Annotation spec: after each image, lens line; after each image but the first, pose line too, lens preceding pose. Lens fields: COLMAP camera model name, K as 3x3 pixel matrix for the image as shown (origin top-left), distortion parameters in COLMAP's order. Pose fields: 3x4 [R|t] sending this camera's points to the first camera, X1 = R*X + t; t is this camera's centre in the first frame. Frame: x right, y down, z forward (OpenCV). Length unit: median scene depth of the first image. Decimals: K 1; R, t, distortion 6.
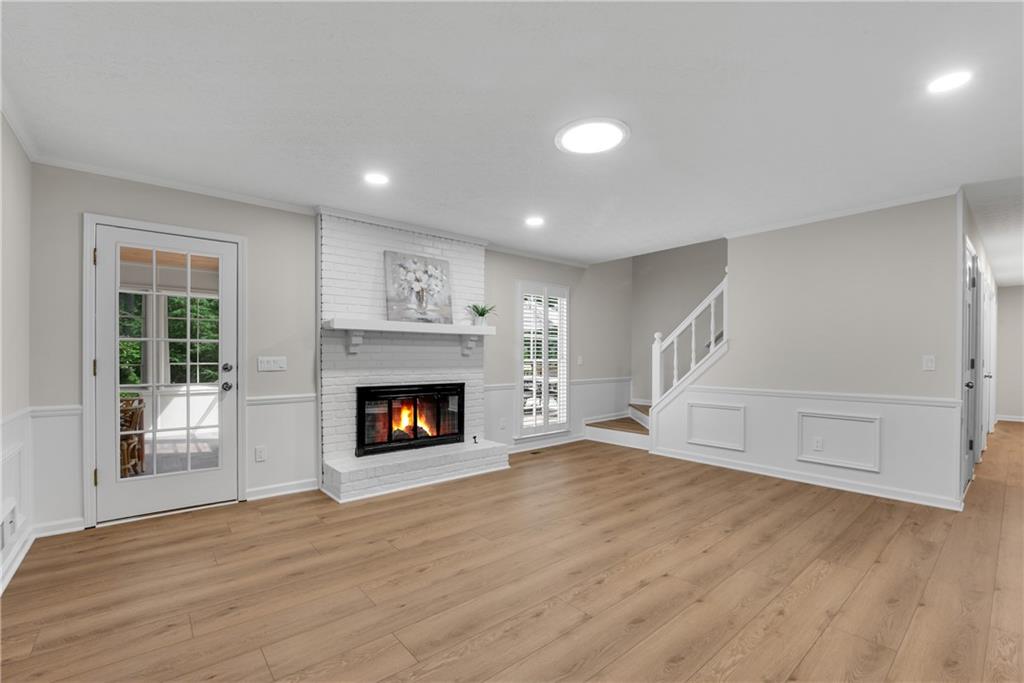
lens RADIAL K [[435.7, 0, 510.4], [0, 435.7, 360.5], [0, 0, 1]] dist [-0.017749, 0.000096]
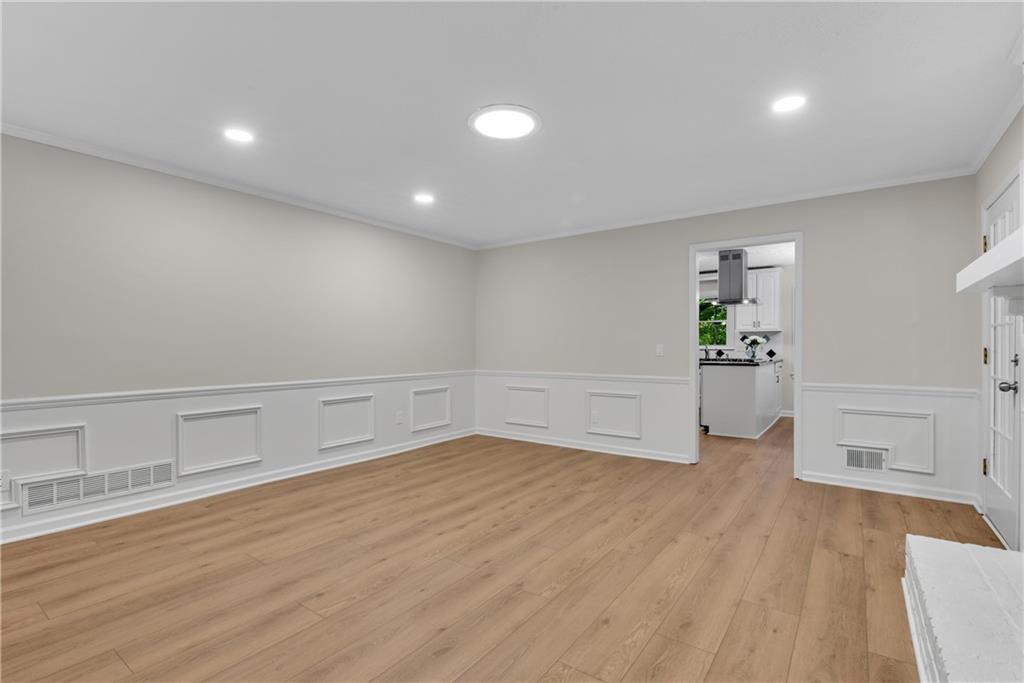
lens RADIAL K [[462.0, 0, 506.1], [0, 462.0, 355.0], [0, 0, 1]] dist [-0.009107, -0.000497]
pose [[-0.971659, 0.002312, -0.236374, 0.271576], [-0.004399, 0.999602, 0.027859, -0.012290], [0.236345, 0.028109, -0.971263, 1.268352]]
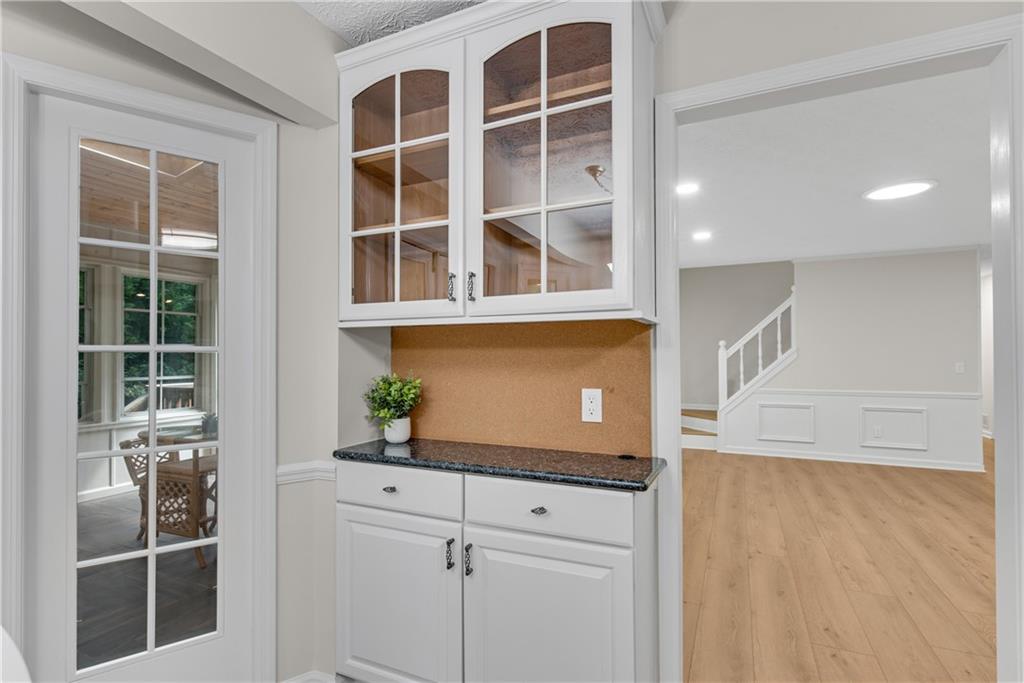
lens RADIAL K [[504.8, 0, 501.8], [0, 504.8, 355.1], [0, 0, 1]] dist [0.010063, 0.000247]
pose [[0.902227, -0.002928, 0.431251, -0.903306], [0.005239, 0.999978, -0.004171, -0.032631], [-0.431230, 0.006022, 0.902222, 0.121296]]
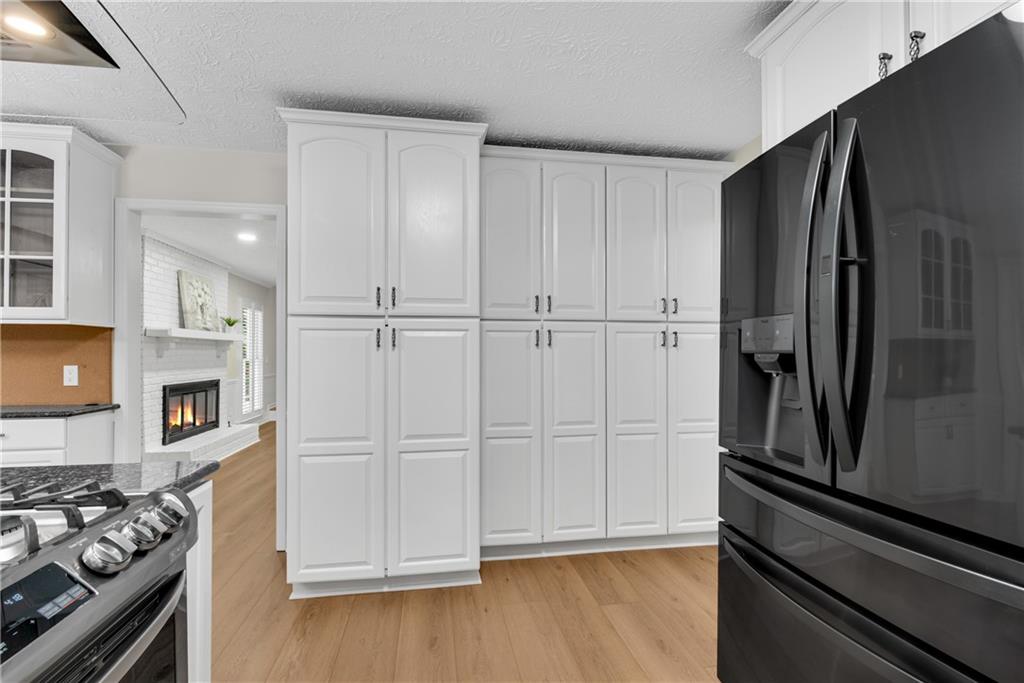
lens RADIAL K [[435.1, 0, 510.0], [0, 435.1, 350.1], [0, 0, 1]] dist [-0.000755, -0.000290]
pose [[0.504485, 0.004545, 0.863408, -0.860581], [0.006676, 0.999936, -0.009165, -0.016506], [-0.863395, 0.010387, 0.504422, -0.381779]]
